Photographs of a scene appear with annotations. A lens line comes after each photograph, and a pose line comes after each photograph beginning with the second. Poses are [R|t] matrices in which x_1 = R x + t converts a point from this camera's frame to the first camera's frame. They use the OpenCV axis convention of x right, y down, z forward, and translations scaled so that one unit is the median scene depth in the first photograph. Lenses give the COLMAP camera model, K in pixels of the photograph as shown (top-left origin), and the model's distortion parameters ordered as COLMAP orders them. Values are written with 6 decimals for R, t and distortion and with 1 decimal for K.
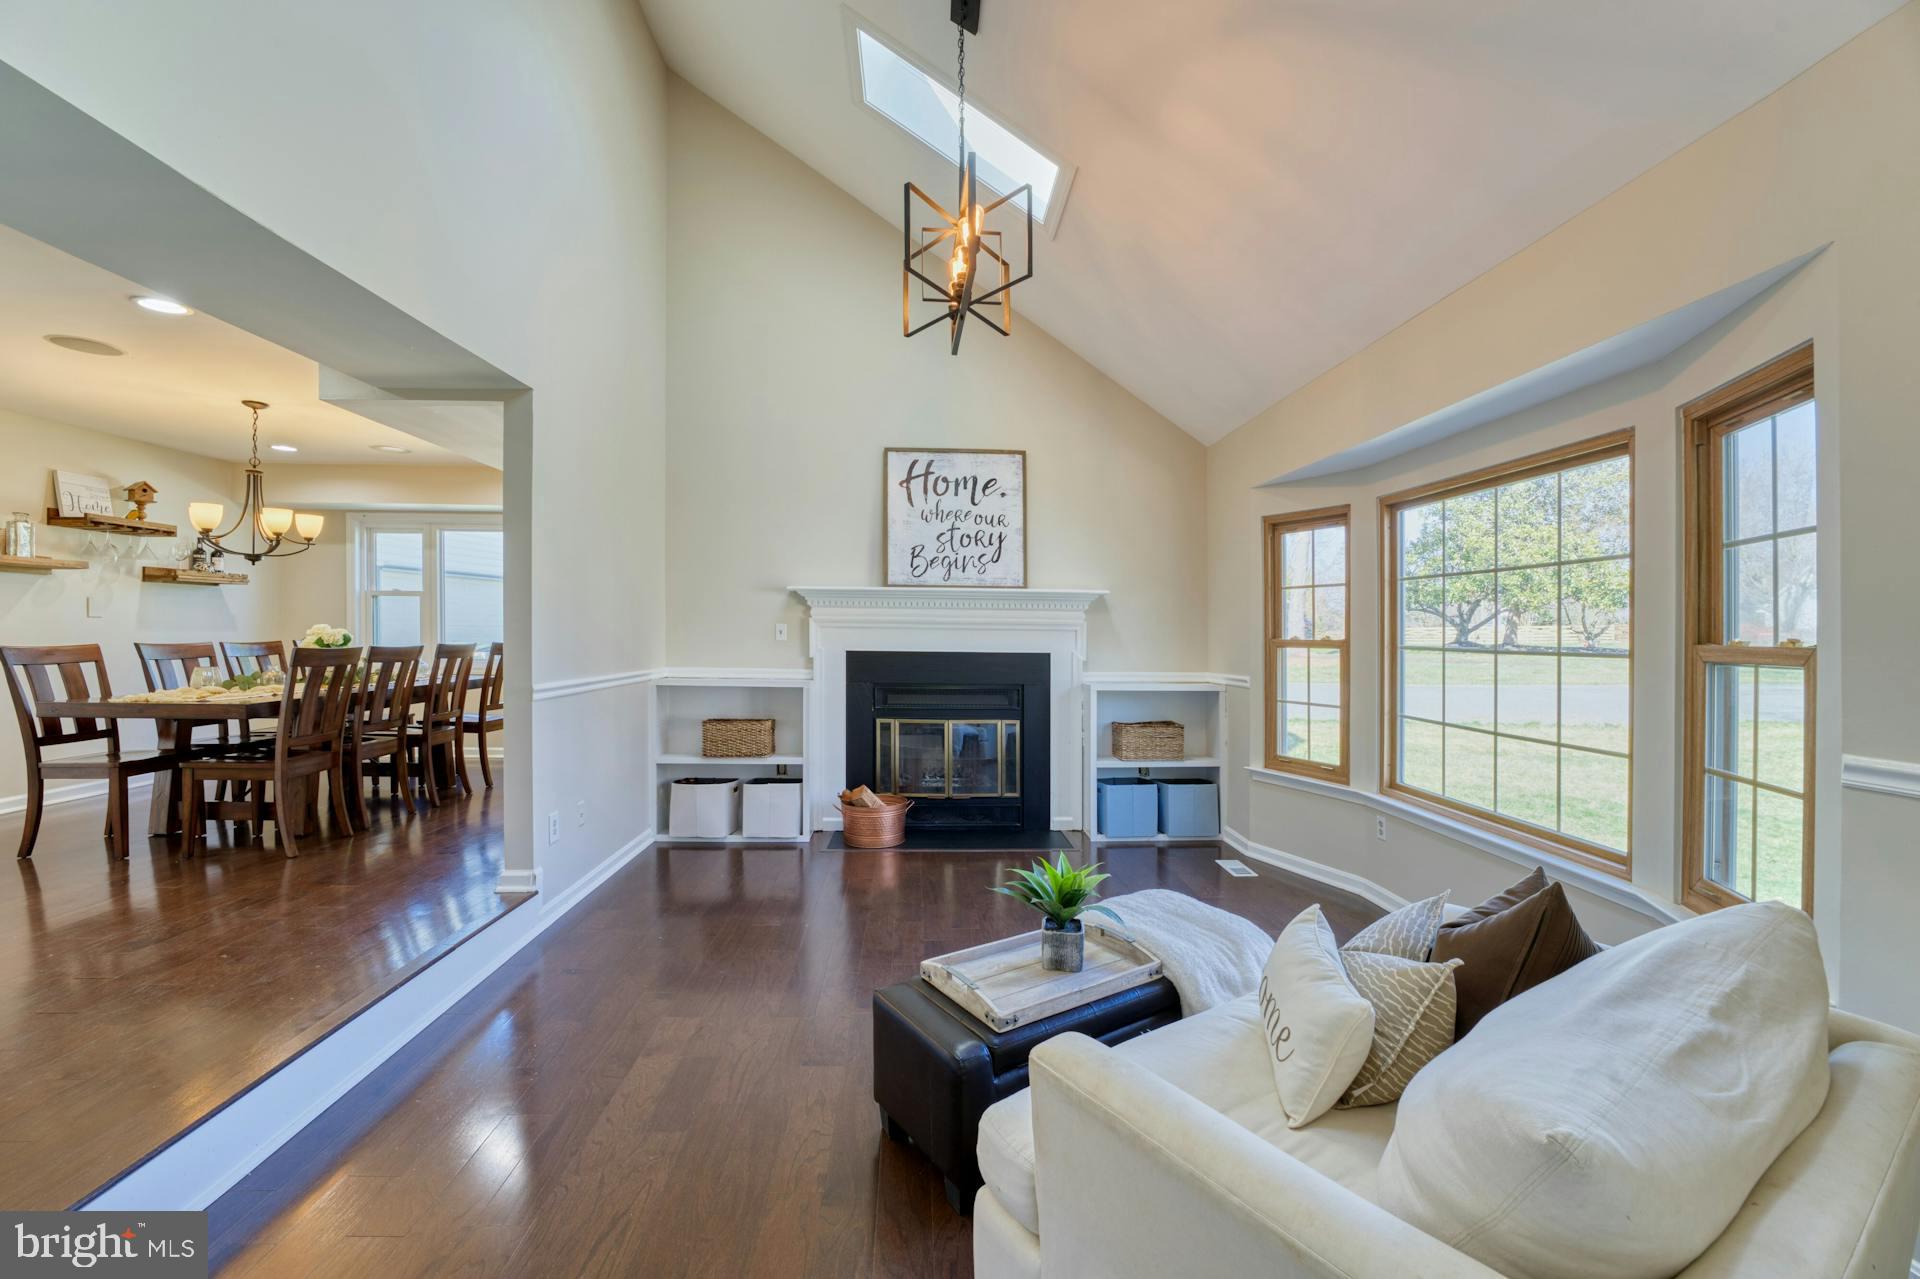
lens RADIAL K [[773.0, 0, 959.6], [0, 773.0, 656.3], [0, 0, 1]] dist [-0.024137, 0.000848]
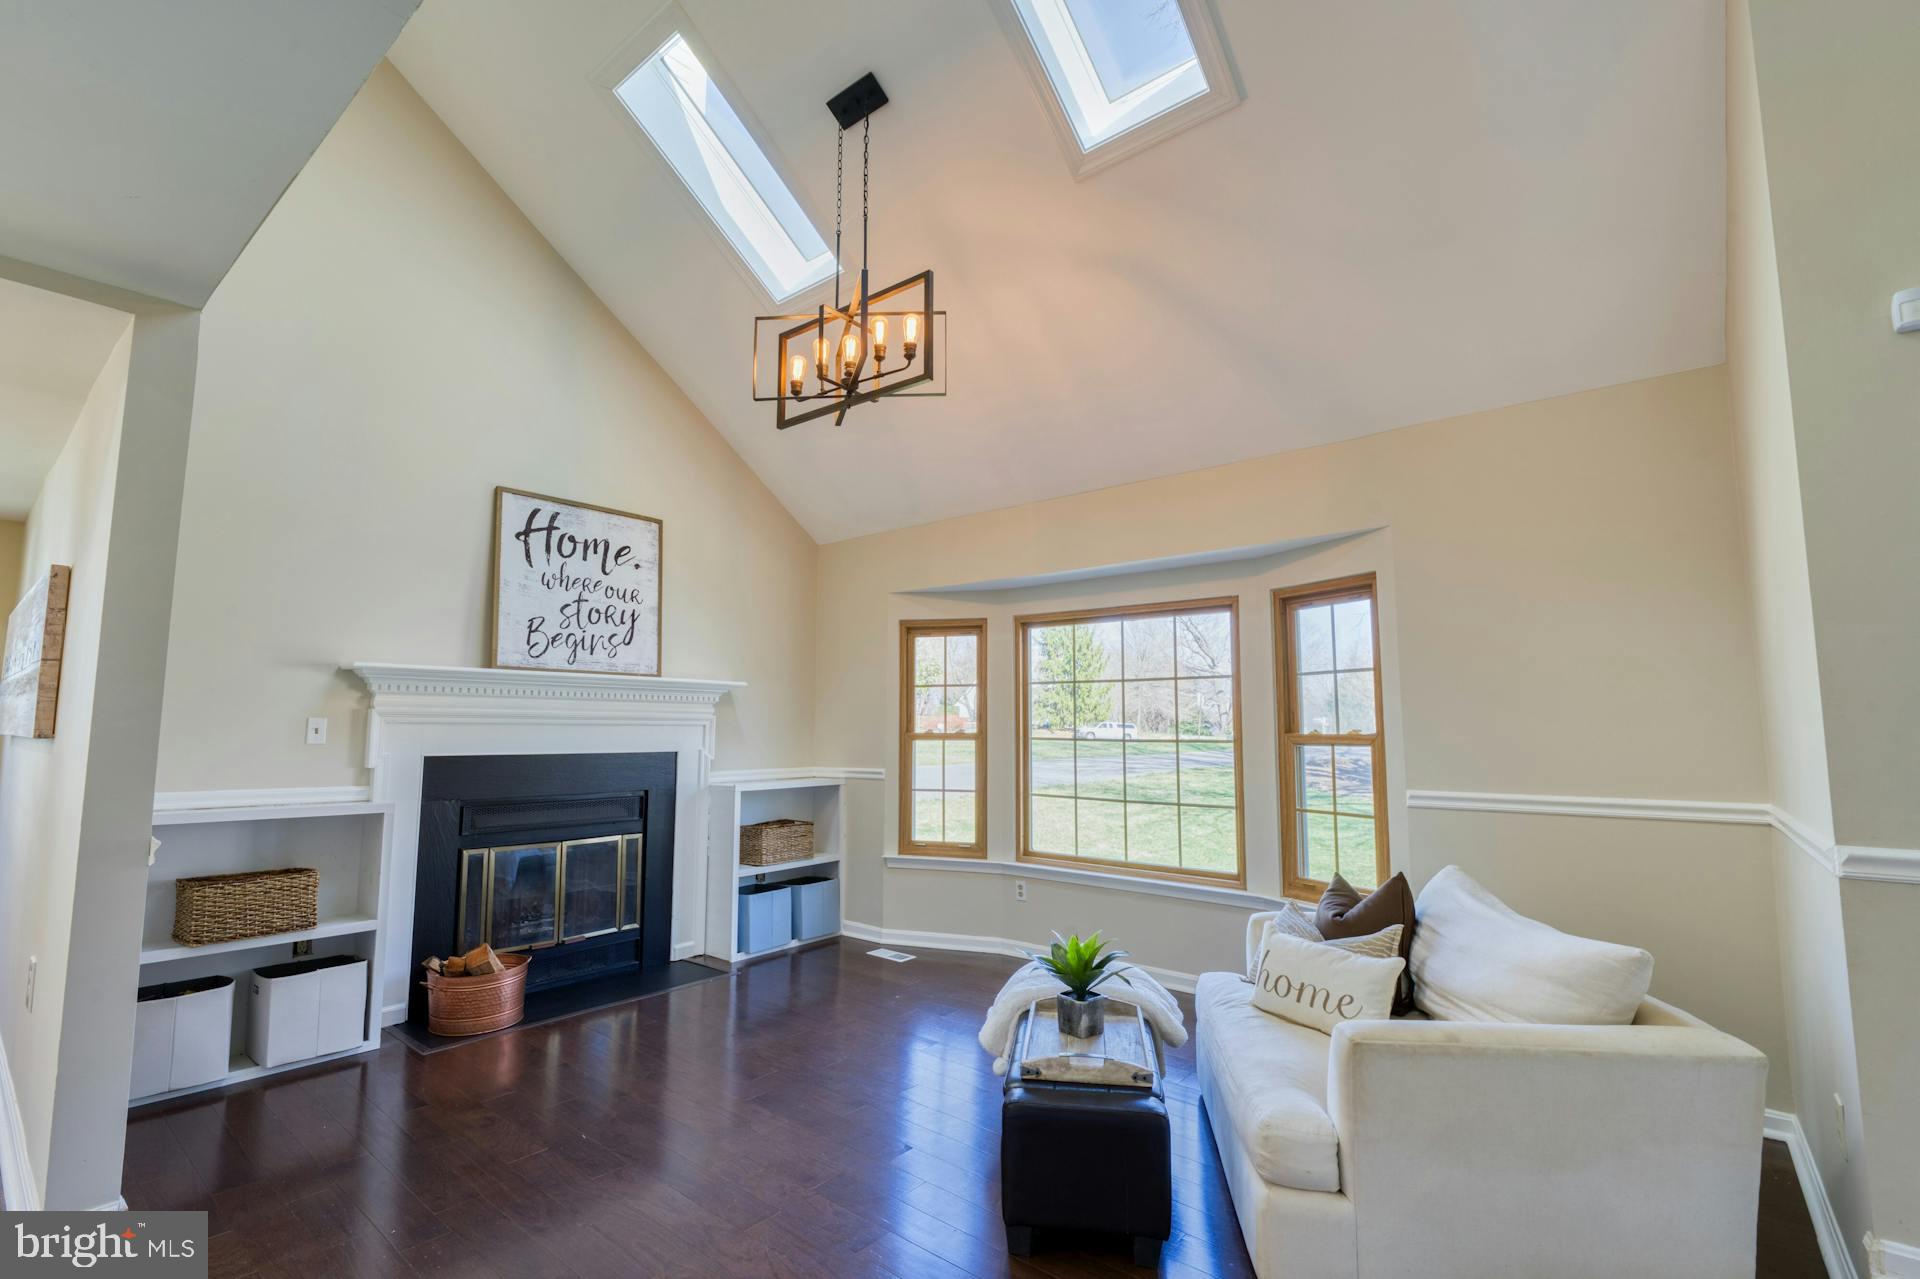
lens RADIAL K [[856.2, 0, 966.6], [0, 856.2, 665.3], [0, 0, 1]] dist [-0.003074, -0.001657]
pose [[0.678667, 0.045529, 0.733033, -0.391214], [0.027239, 0.995830, -0.087070, -0.008763], [-0.733941, 0.079059, 0.674597, 0.107656]]
